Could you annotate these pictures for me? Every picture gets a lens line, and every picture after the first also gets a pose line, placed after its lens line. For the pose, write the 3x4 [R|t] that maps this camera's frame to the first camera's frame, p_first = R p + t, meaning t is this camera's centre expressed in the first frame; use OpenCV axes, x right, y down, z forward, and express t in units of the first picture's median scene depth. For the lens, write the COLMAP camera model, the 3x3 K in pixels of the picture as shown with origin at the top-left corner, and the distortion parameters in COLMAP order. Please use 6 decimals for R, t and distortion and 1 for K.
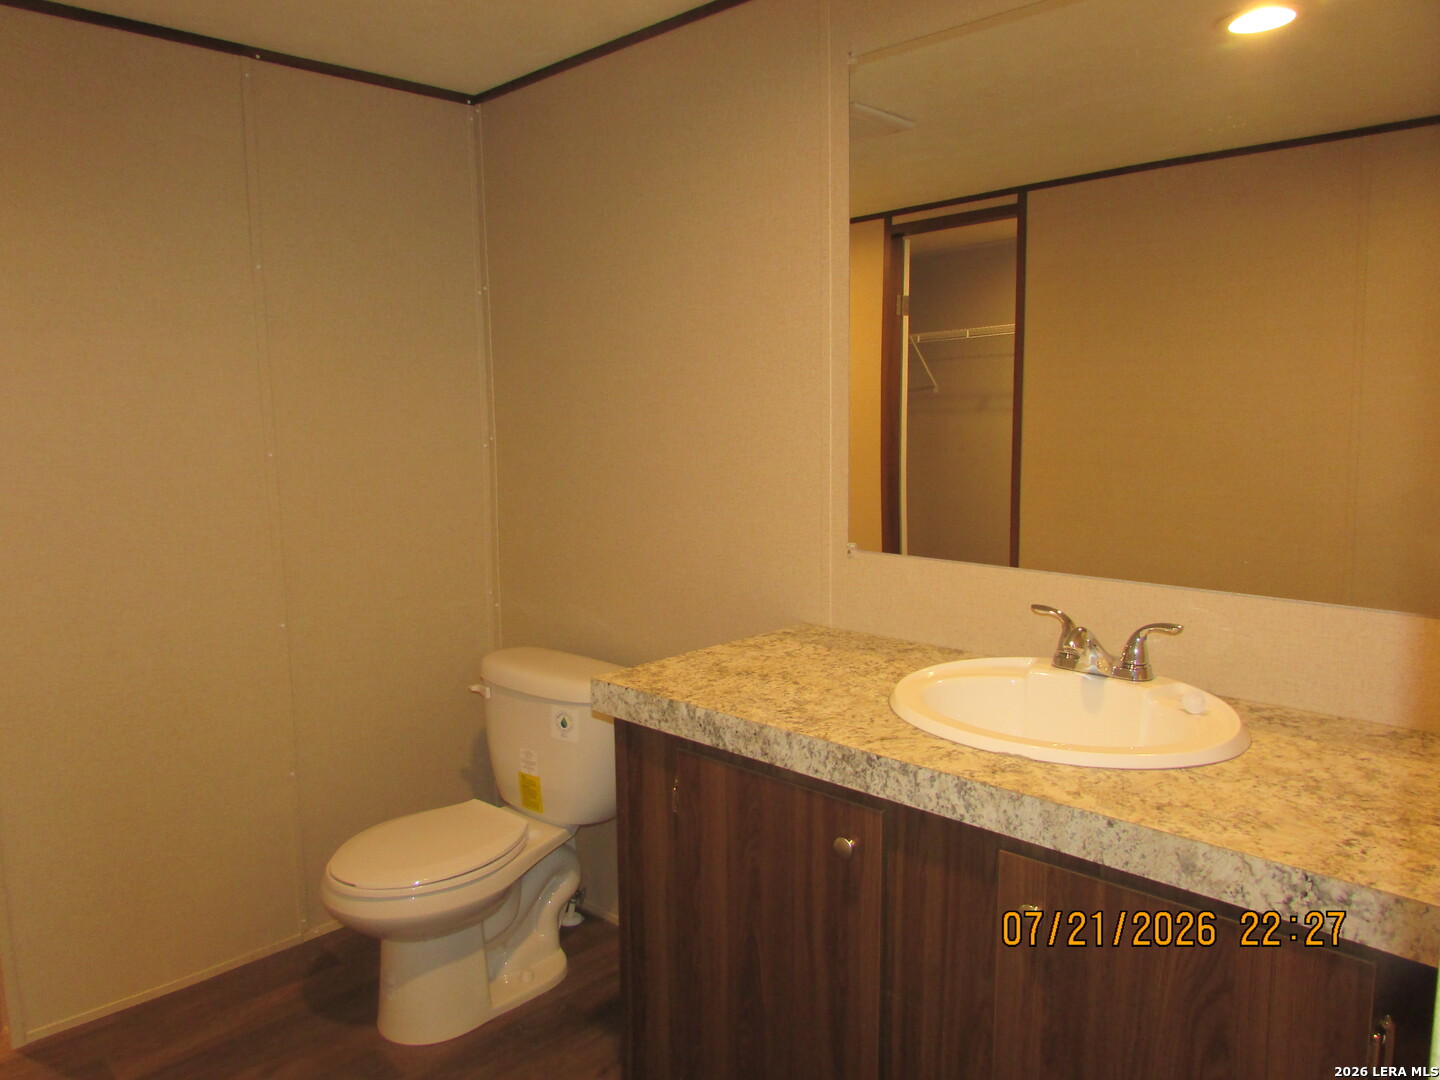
lens RADIAL K [[1017.3, 0, 717.5], [0, 1017.3, 531.7], [0, 0, 1]] dist [-0.037161, 0.020450]
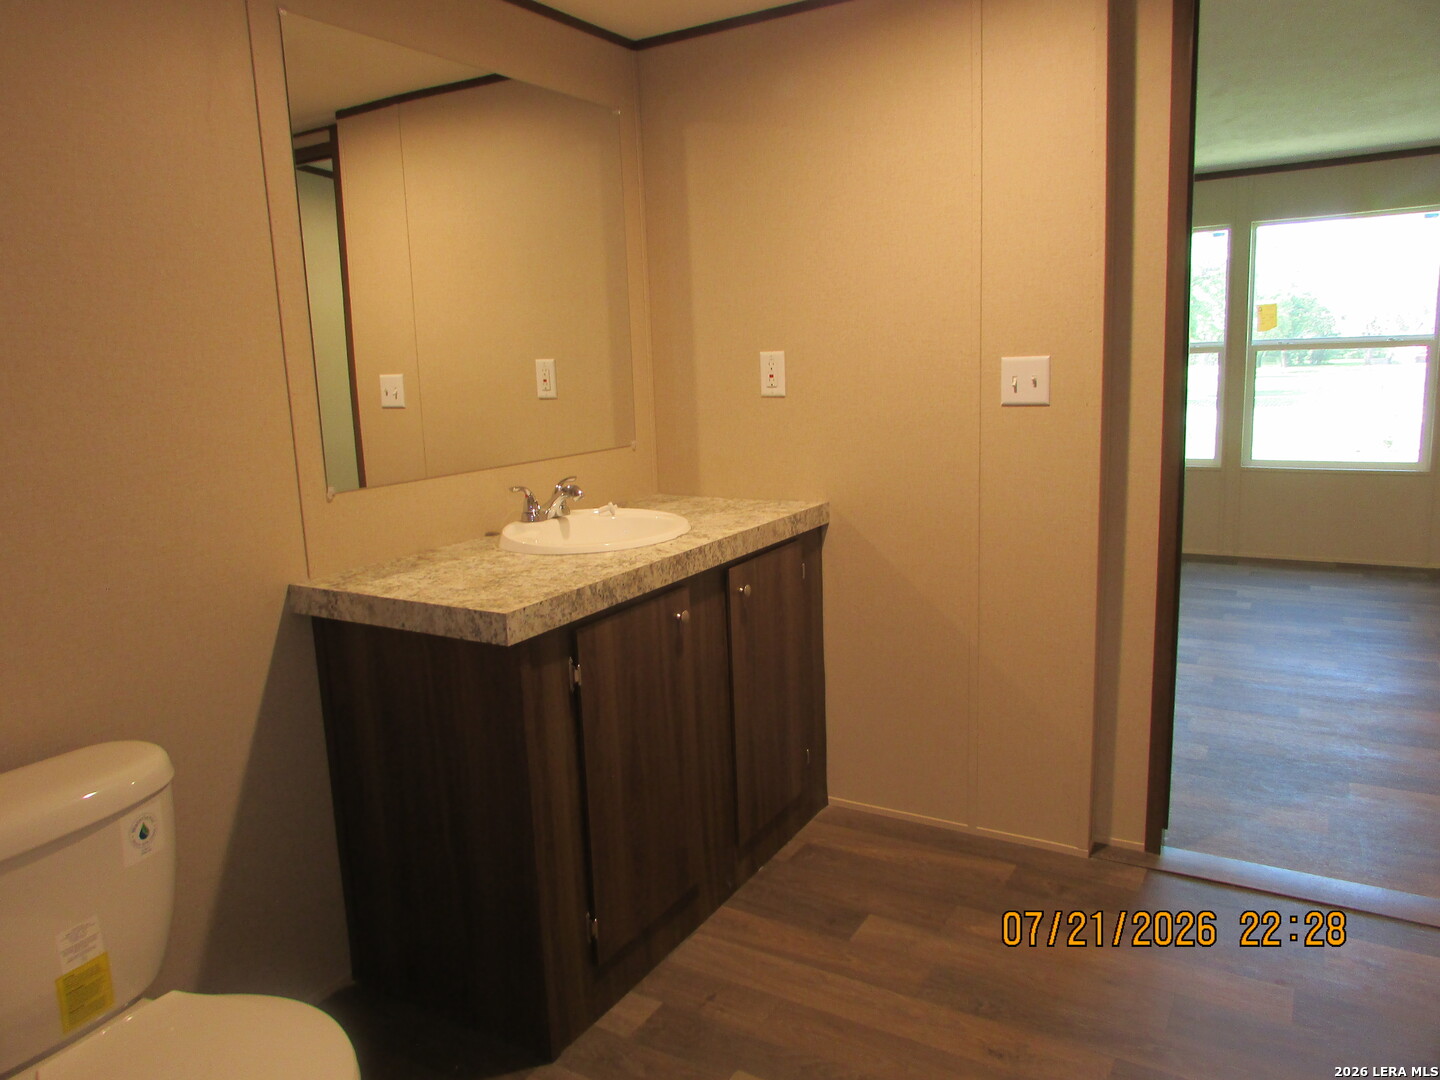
lens RADIAL K [[1017.3, 0, 715.5], [0, 1017.3, 542.8], [0, 0, 1]] dist [-0.037161, 0.020450]
pose [[-0.209134, -0.169577, 0.963071, -1.277903], [0.155405, 0.966570, 0.203939, -0.110035], [-0.965460, 0.192317, -0.175790, 1.098625]]
